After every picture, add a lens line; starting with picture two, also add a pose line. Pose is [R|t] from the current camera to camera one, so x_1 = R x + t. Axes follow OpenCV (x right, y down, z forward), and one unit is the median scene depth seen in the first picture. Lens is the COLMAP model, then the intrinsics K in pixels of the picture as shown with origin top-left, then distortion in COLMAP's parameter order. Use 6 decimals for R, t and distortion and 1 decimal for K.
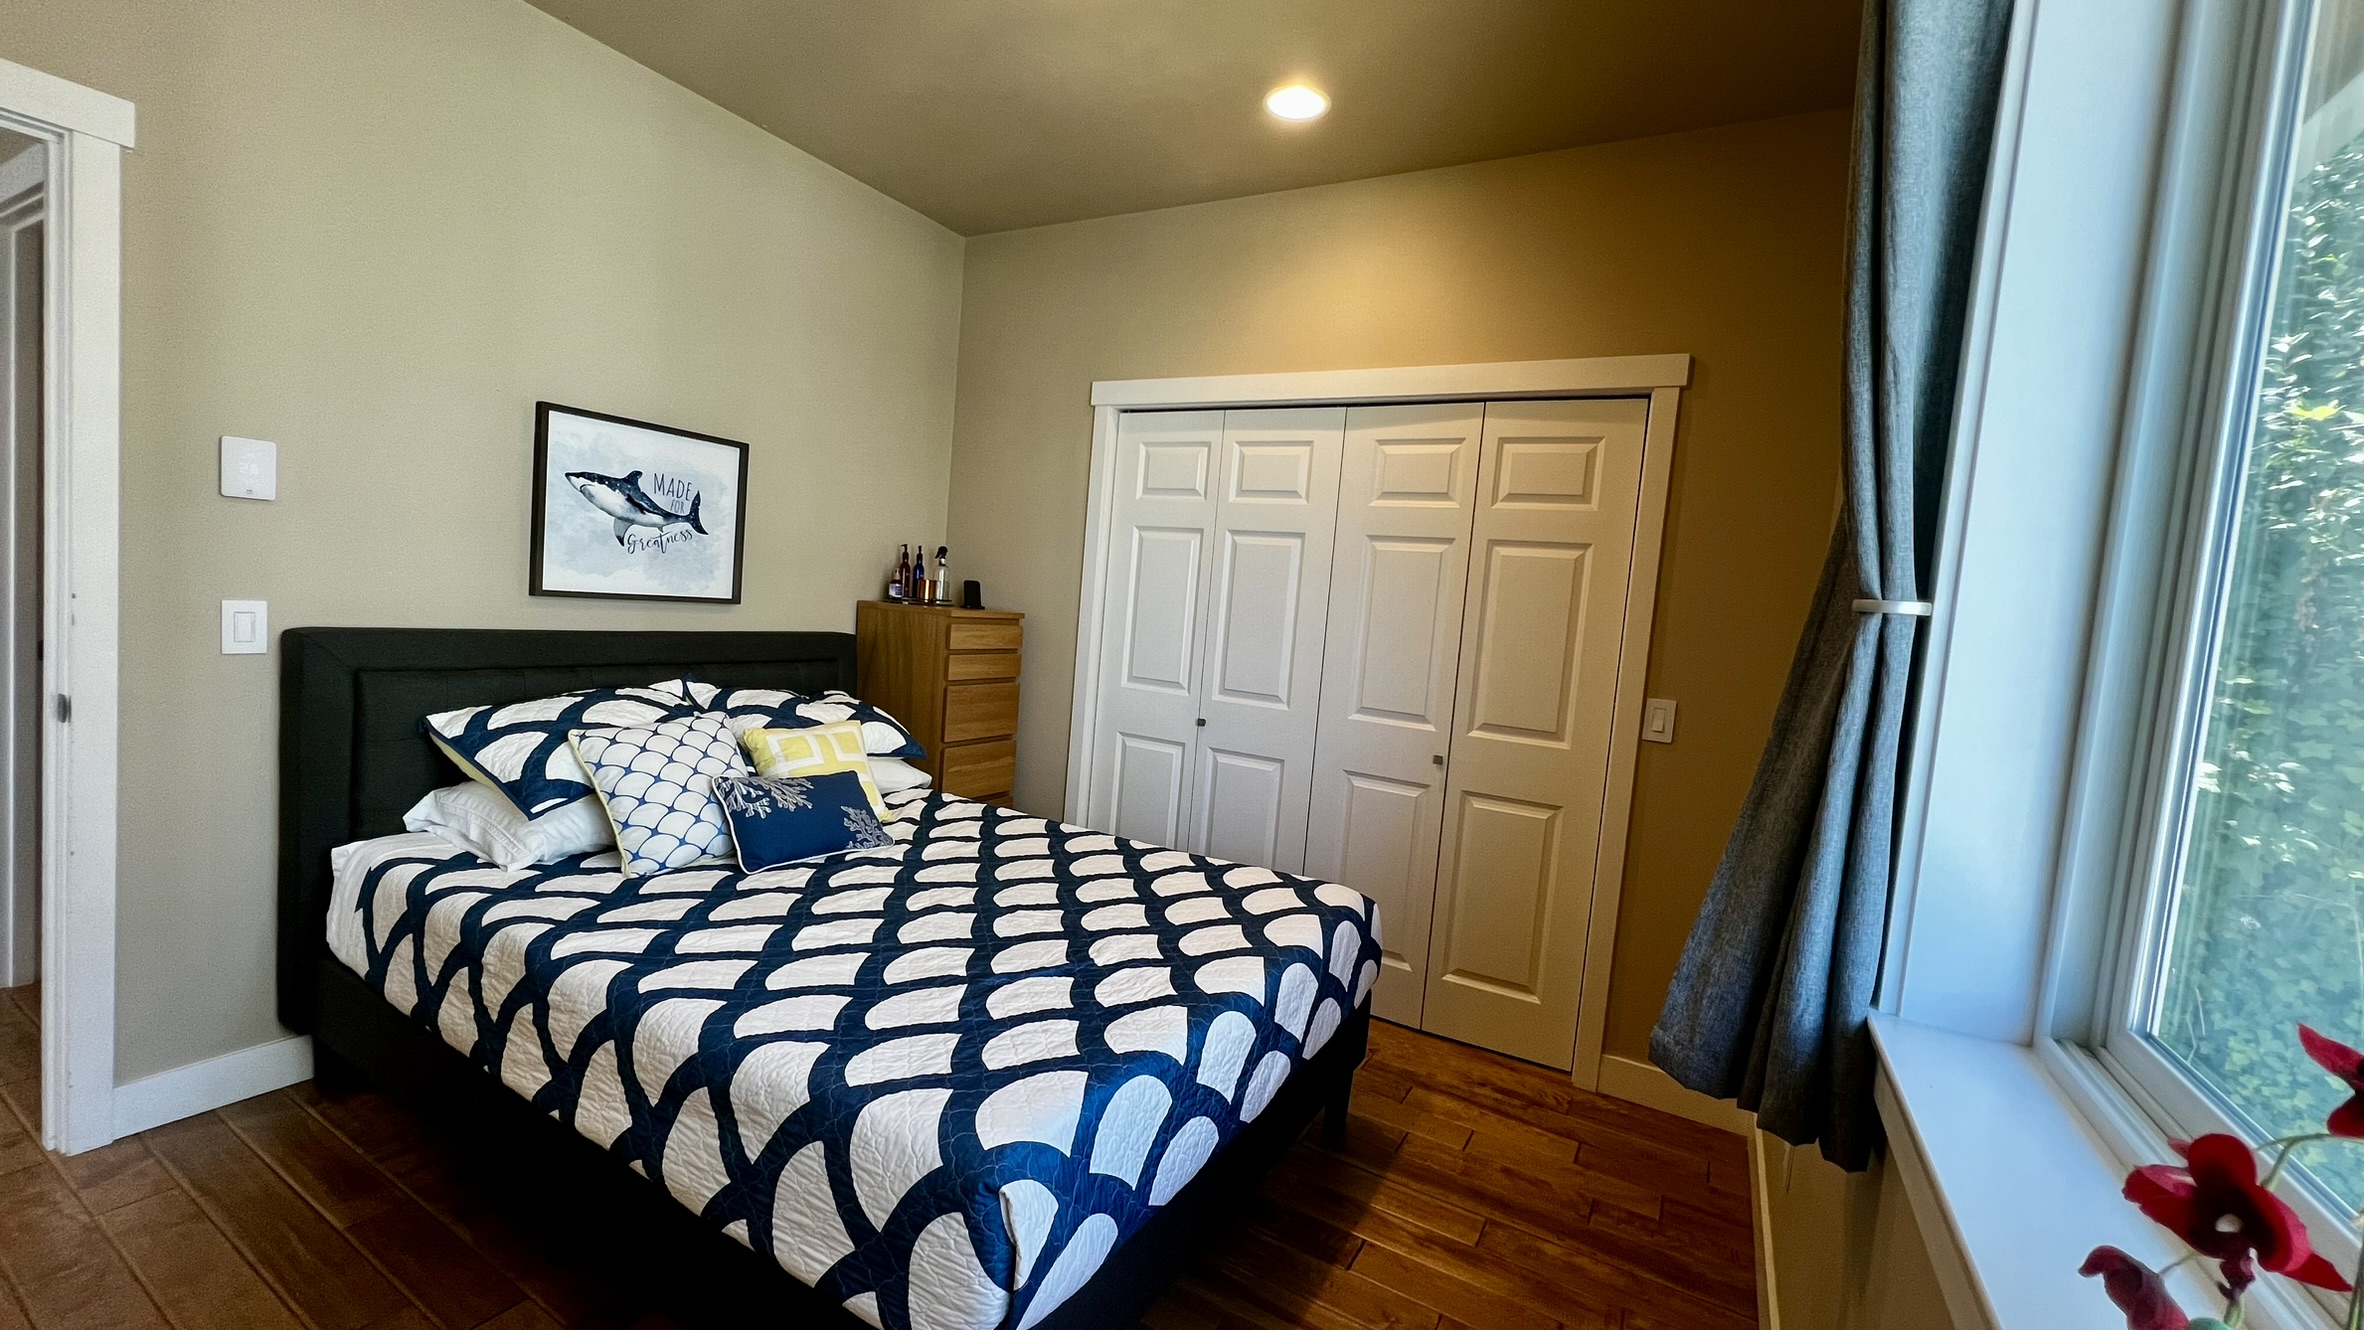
lens RADIAL K [[939.5, 0, 1179.8], [0, 939.5, 659.1], [0, 0, 1]] dist [-0.008173, 0.000062]
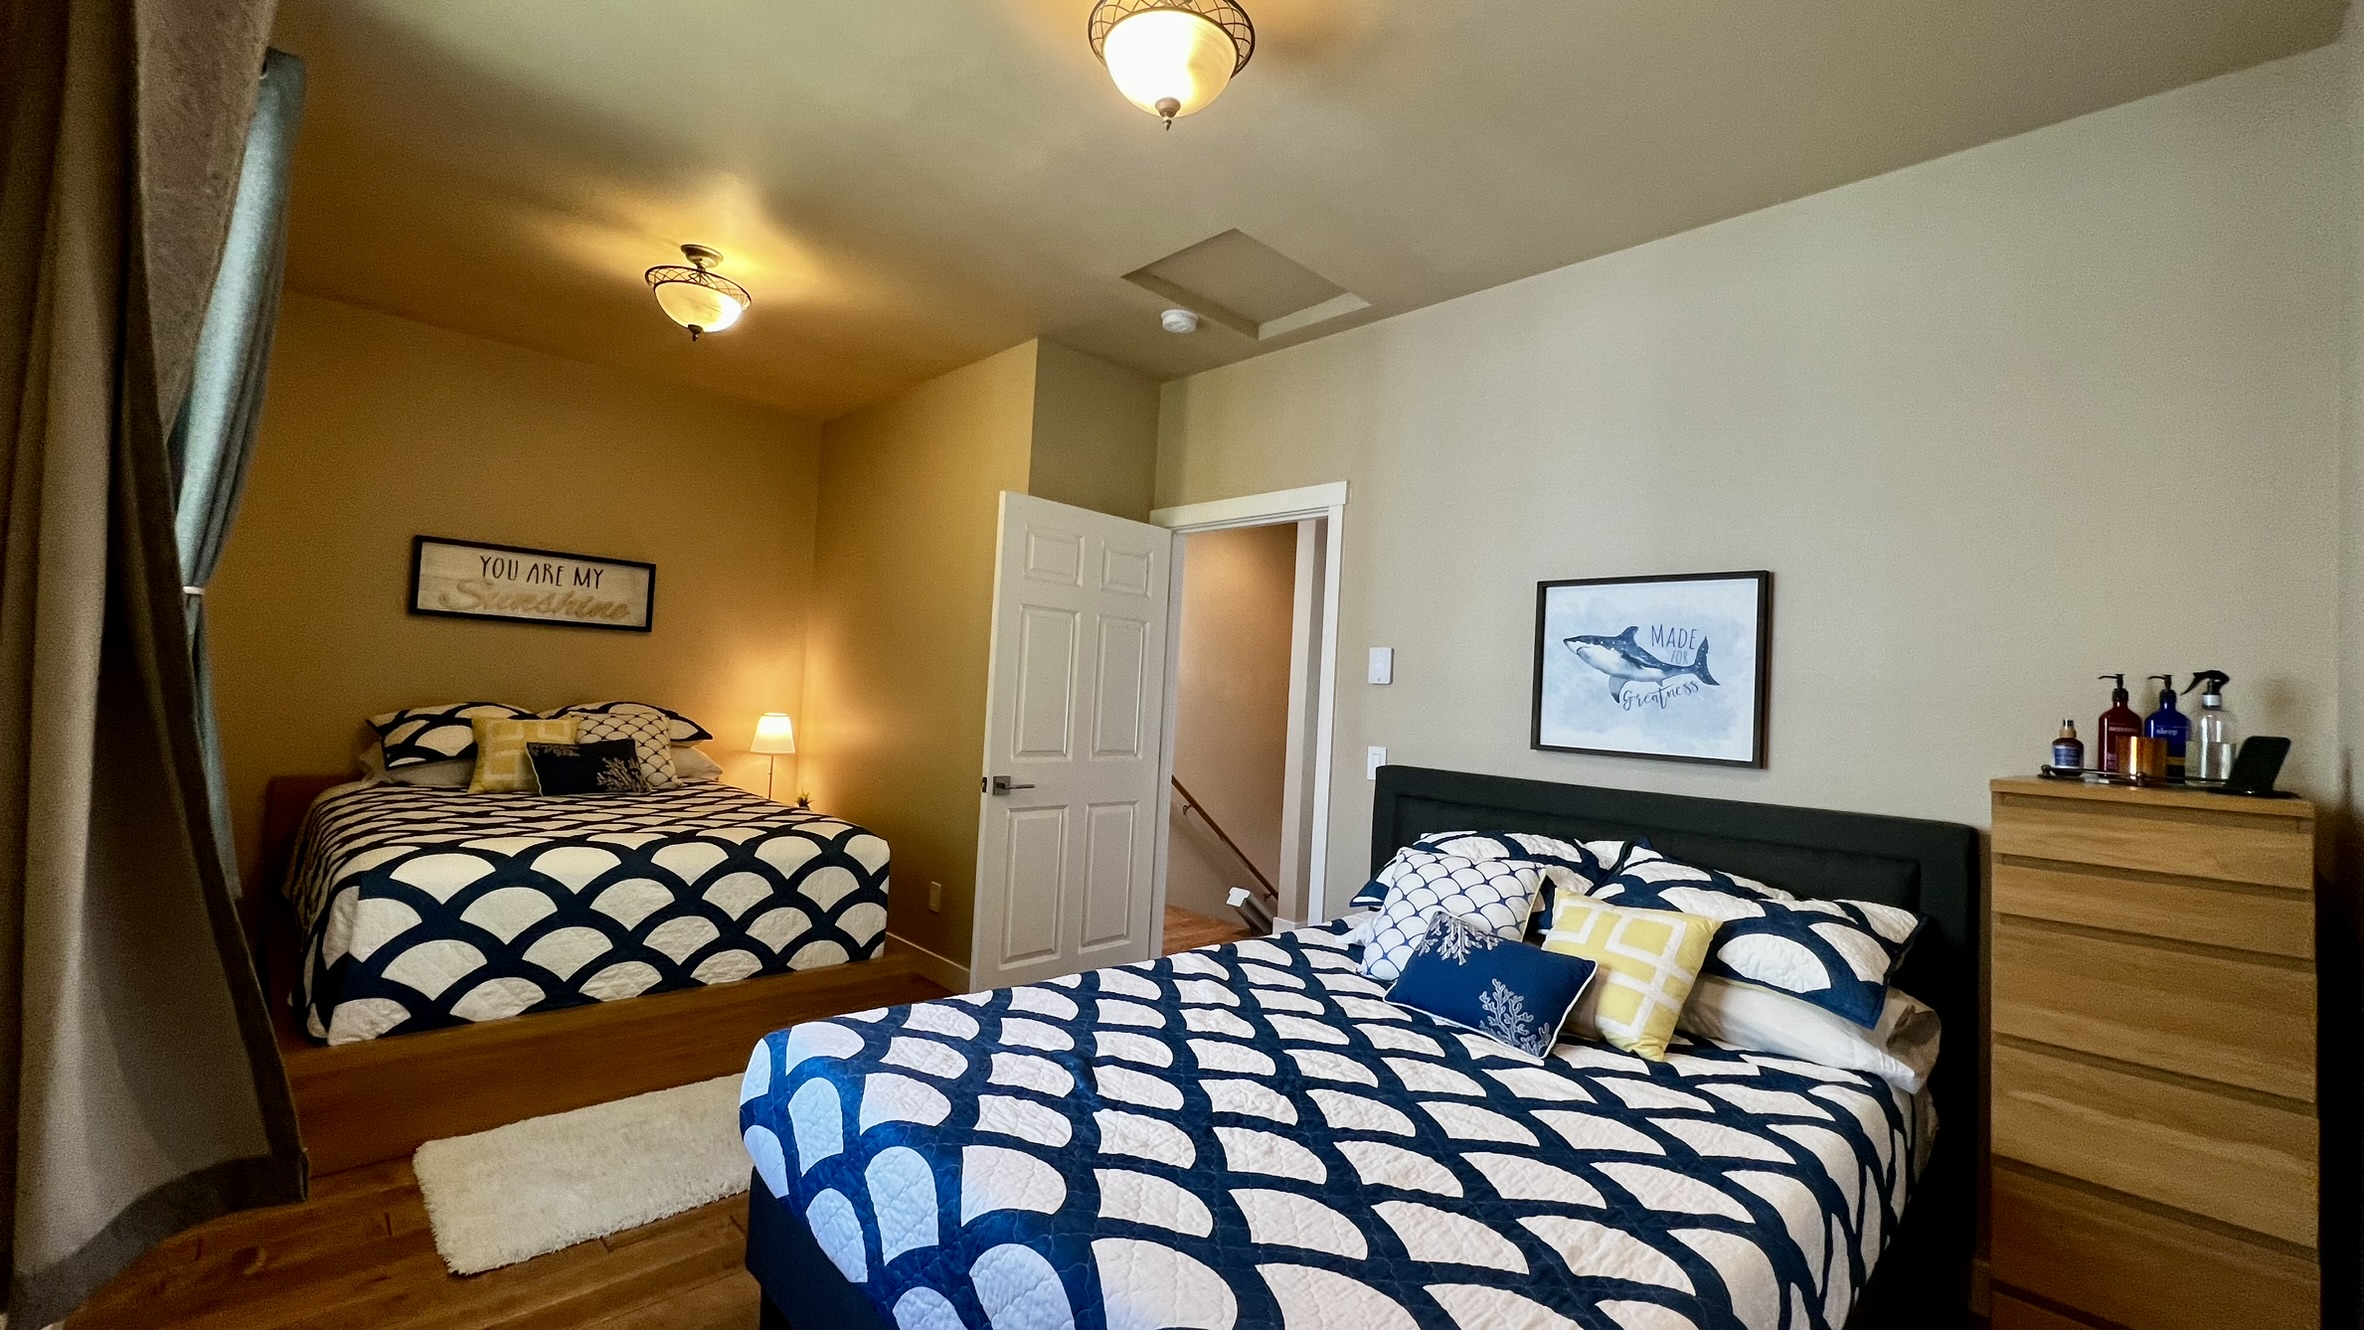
lens RADIAL K [[939.5, 0, 1180.0], [0, 939.5, 667.9], [0, 0, 1]] dist [-0.008173, 0.000062]
pose [[-0.268948, -0.127719, -0.954649, 0.492477], [-0.142154, 0.985578, -0.091808, 0.000372], [0.952606, 0.111016, -0.283225, 0.842682]]
